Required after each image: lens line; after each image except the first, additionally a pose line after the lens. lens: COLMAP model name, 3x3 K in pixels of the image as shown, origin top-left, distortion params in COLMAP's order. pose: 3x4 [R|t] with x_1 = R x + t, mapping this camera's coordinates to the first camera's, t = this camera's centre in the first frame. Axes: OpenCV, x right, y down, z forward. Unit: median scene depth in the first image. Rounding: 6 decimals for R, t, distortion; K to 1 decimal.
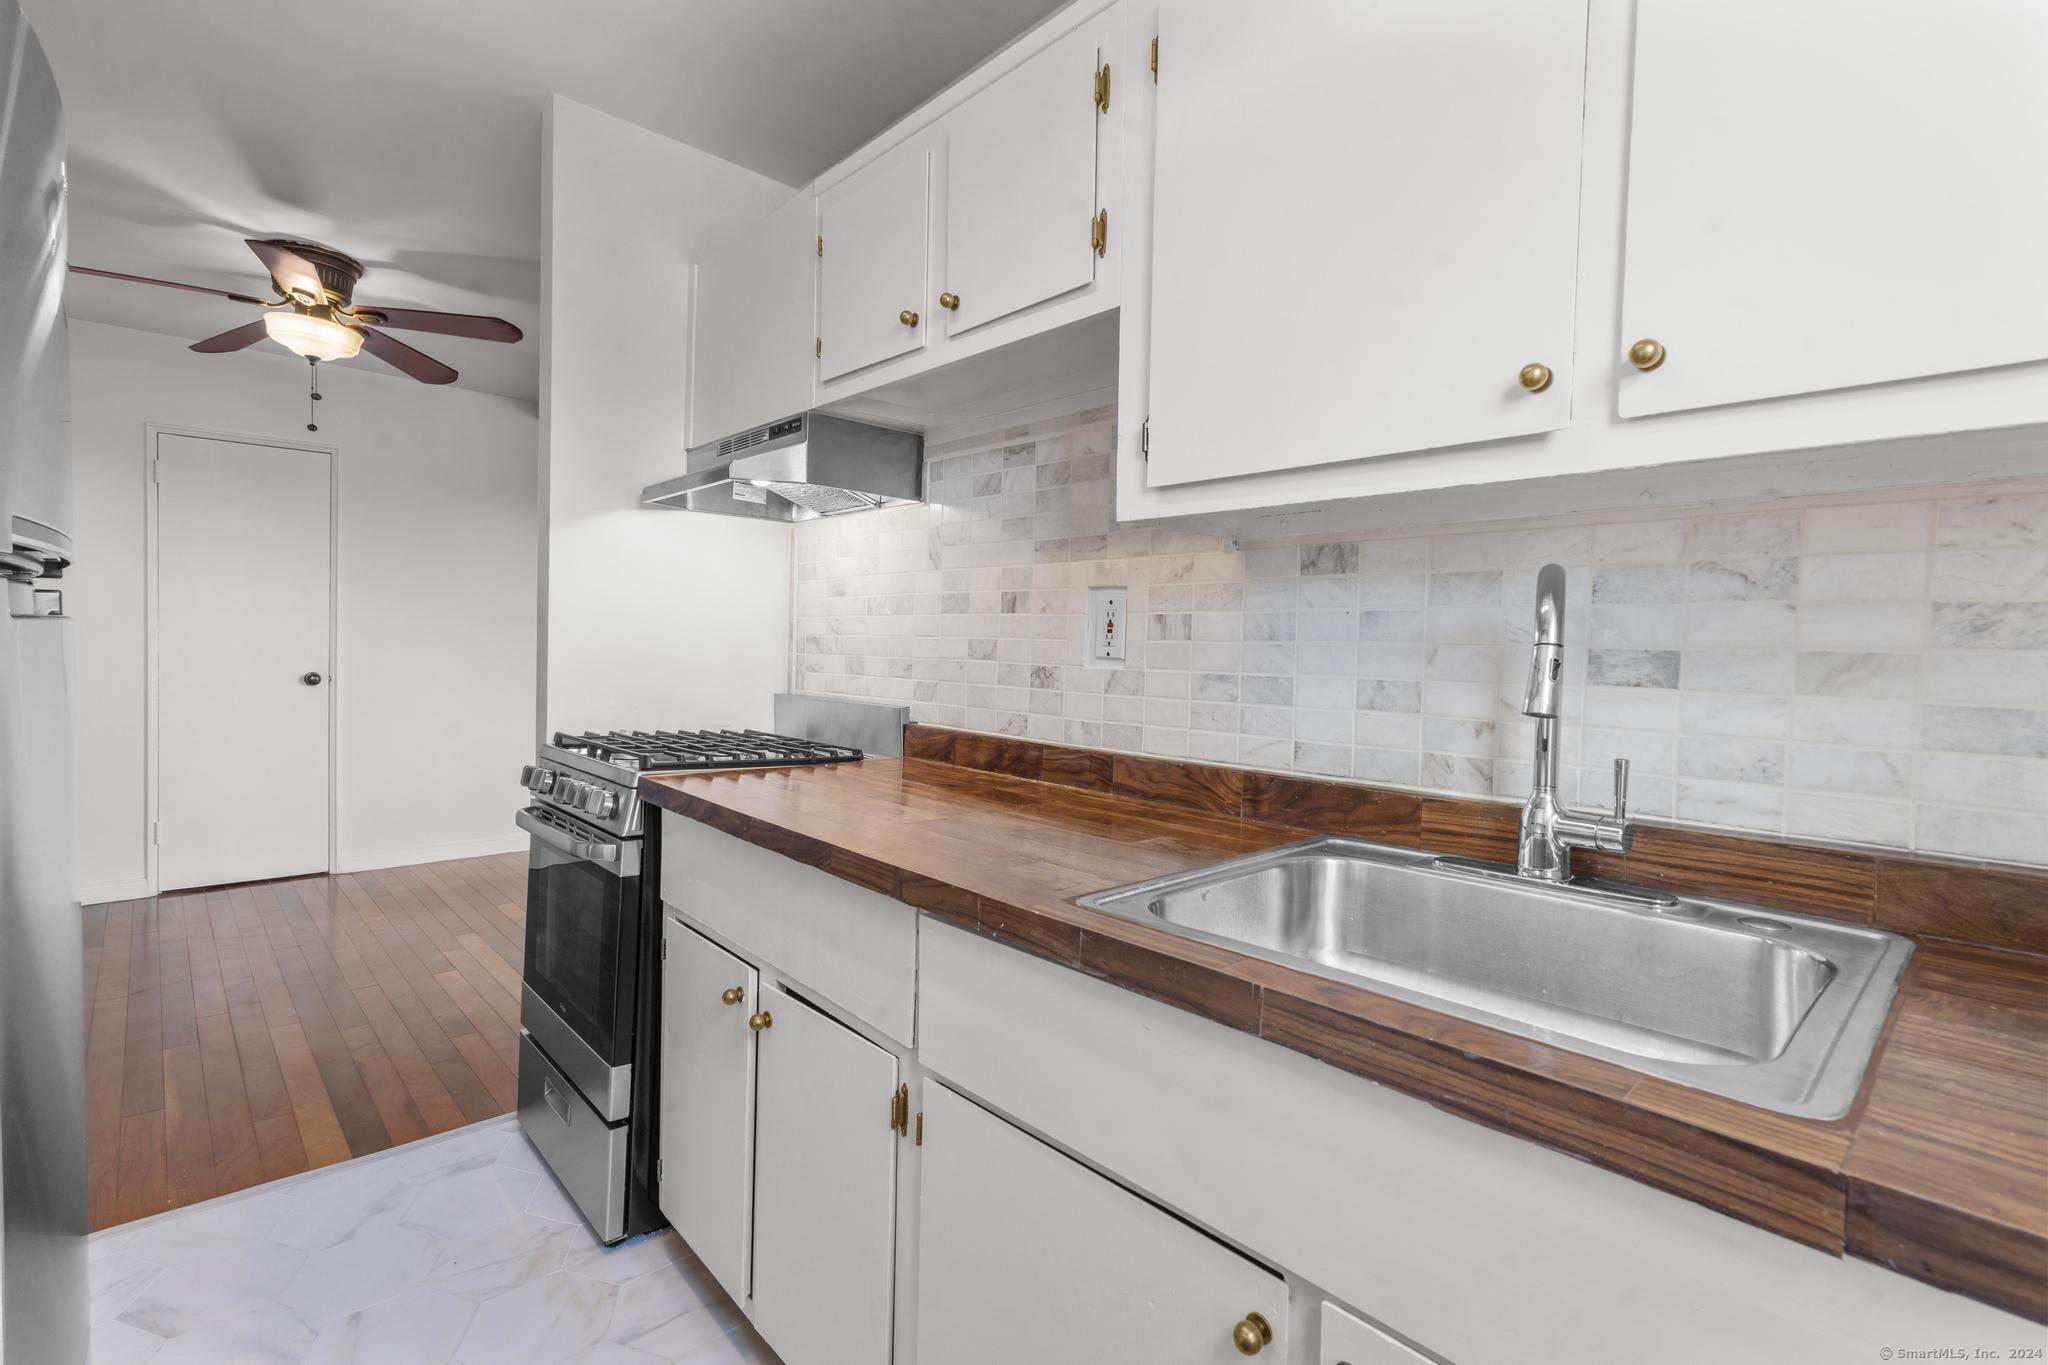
lens RADIAL K [[938.9, 0, 1020.6], [0, 938.9, 675.8], [0, 0, 1]] dist [-0.007730, 0.004408]
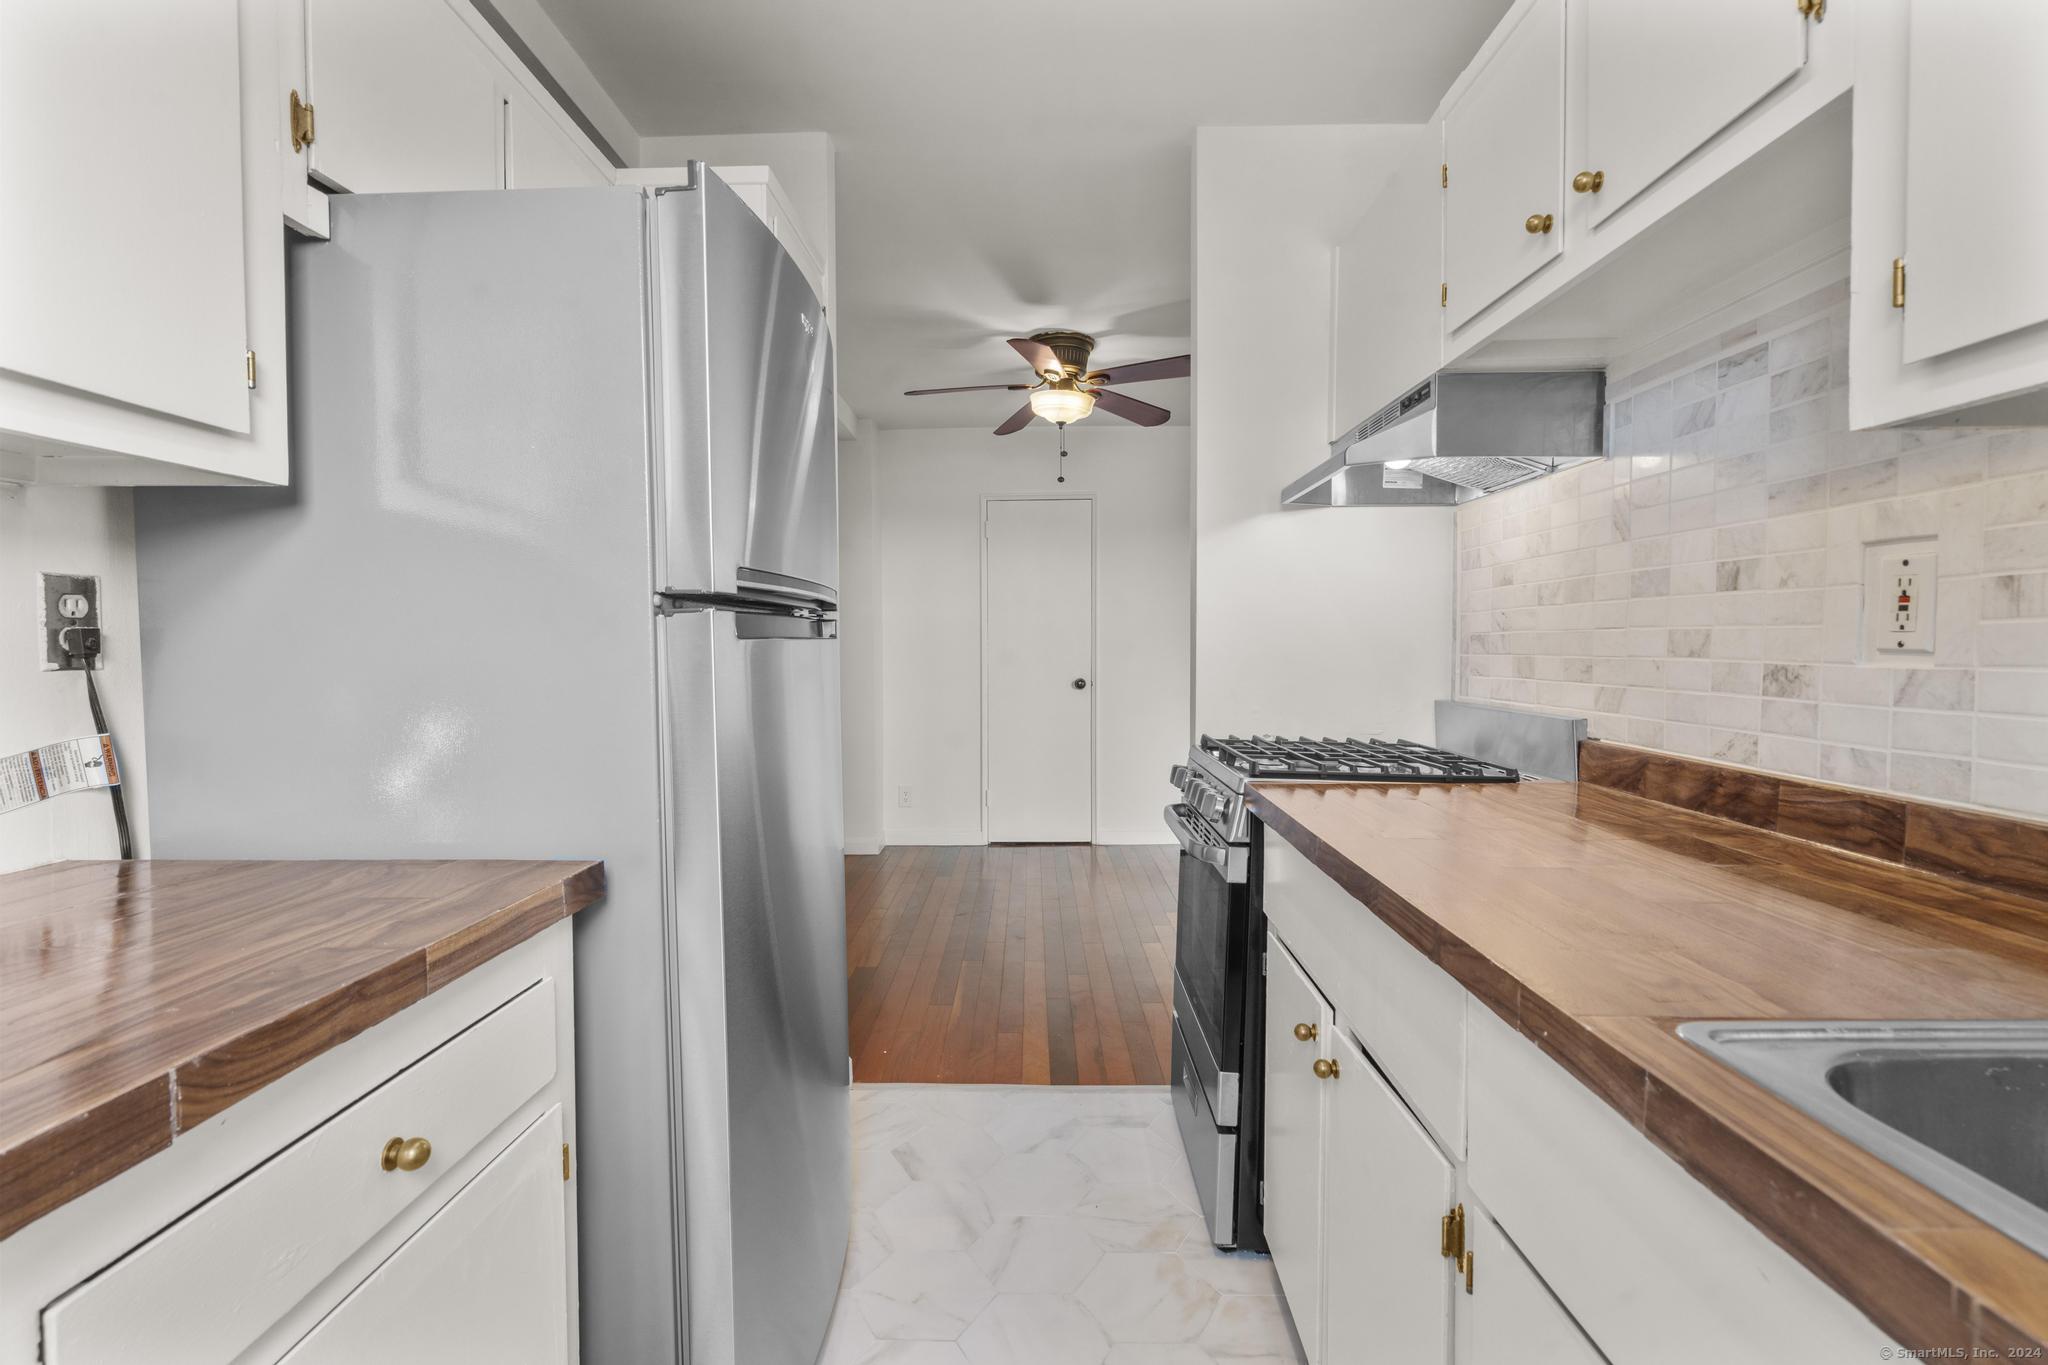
lens RADIAL K [[938.9, 0, 1012.3], [0, 938.9, 677.3], [0, 0, 1]] dist [-0.007730, 0.004408]
pose [[0.717889, -0.004208, -0.696145, 0.093678], [0.000869, 0.999986, -0.005148, 0.001776], [0.696157, 0.003091, 0.717883, 0.114005]]
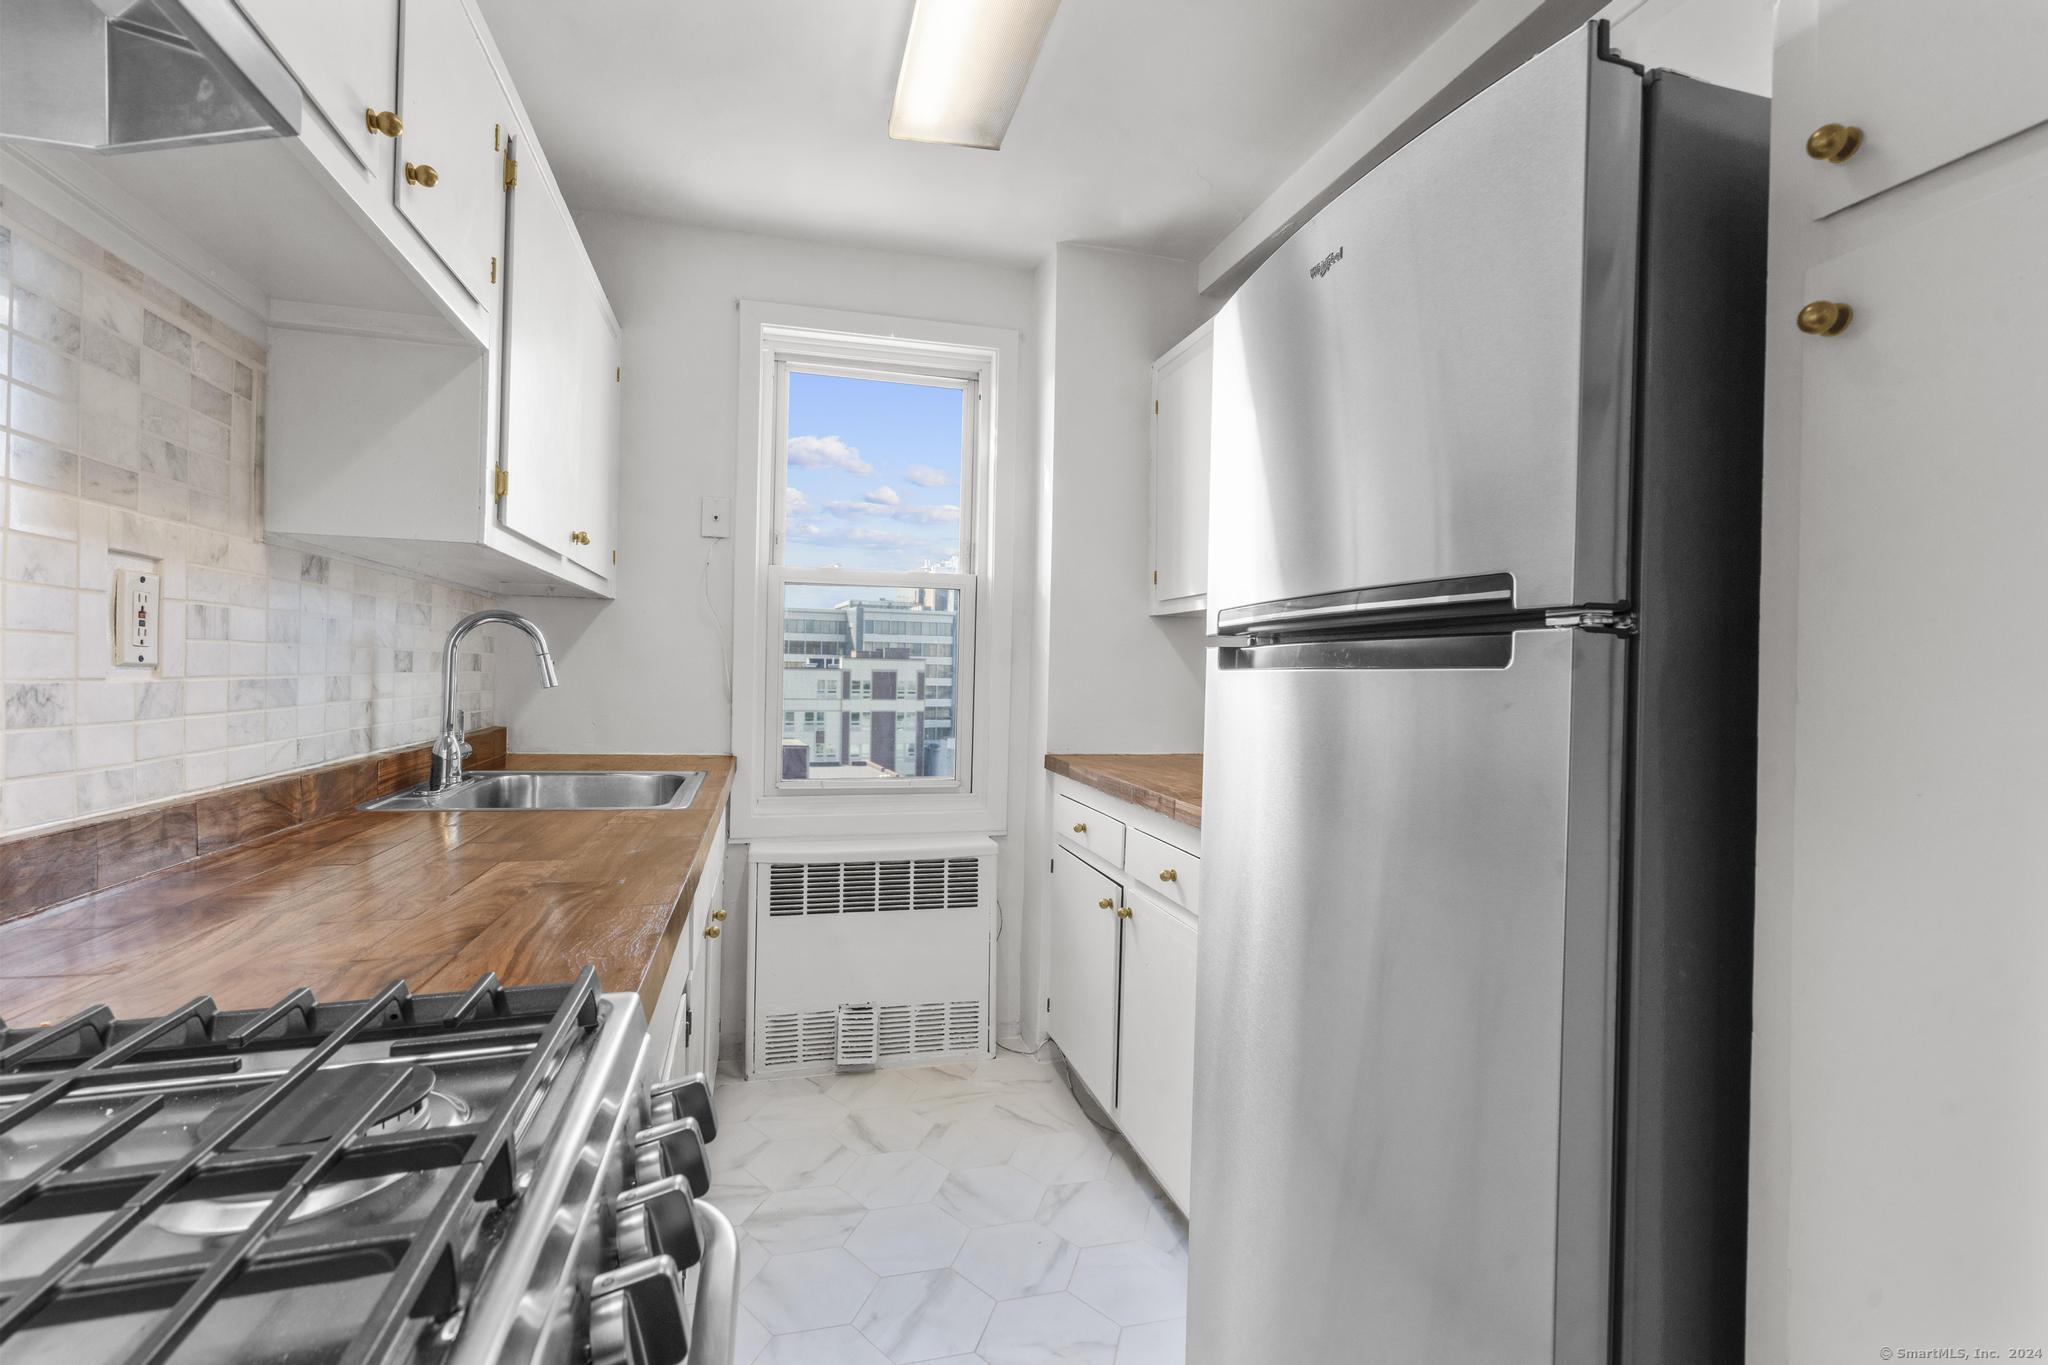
lens RADIAL K [[938.9, 0, 1014.1], [0, 938.9, 680.9], [0, 0, 1]] dist [-0.007730, 0.004408]
pose [[-0.882373, -0.048976, 0.467995, -0.680957], [-0.030196, 0.998412, 0.047554, -0.052067], [-0.469581, 0.027828, -0.882451, 1.176592]]
